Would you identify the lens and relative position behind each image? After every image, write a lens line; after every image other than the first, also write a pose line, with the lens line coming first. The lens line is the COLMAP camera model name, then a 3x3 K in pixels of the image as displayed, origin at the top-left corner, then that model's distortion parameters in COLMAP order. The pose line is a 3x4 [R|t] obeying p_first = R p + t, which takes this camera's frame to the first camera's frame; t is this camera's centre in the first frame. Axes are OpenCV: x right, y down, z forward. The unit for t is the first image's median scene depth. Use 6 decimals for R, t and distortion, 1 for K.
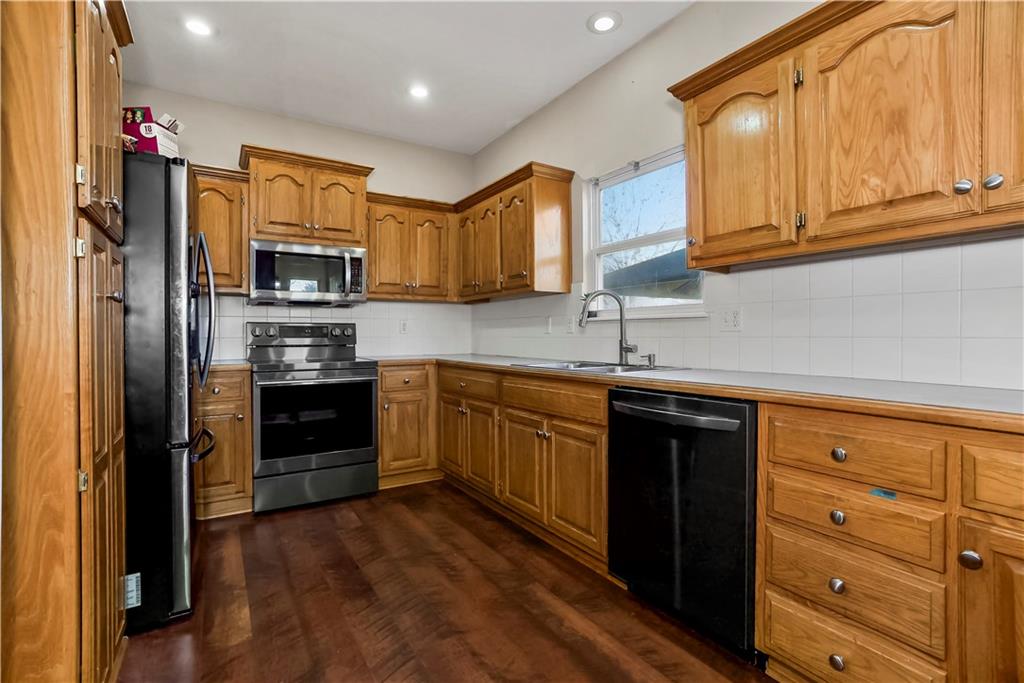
lens RADIAL K [[480.6, 0, 512.0], [0, 480.6, 341.5], [0, 0, 1]] dist [0.000197, -0.000083]
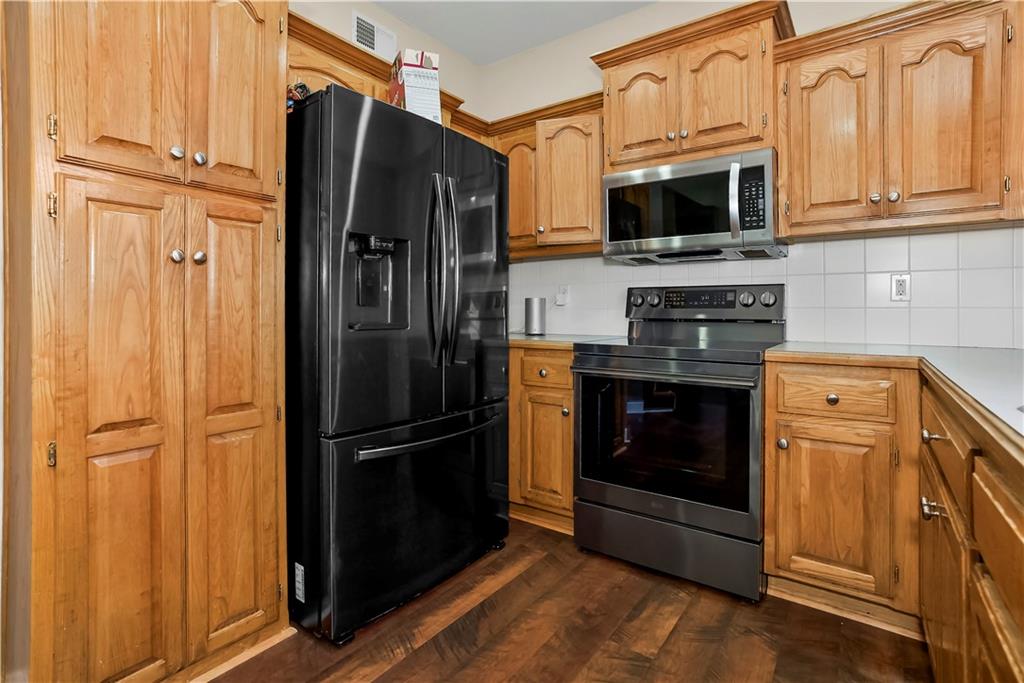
lens RADIAL K [[502.3, 0, 512.0], [0, 502.3, 310.2], [0, 0, 1]] dist [-0.003311, -0.000523]
pose [[0.380437, 0.002935, -0.924802, 0.120086], [-0.010324, 0.999946, -0.001074, -0.001760], [0.924749, 0.009956, 0.380446, 0.524906]]
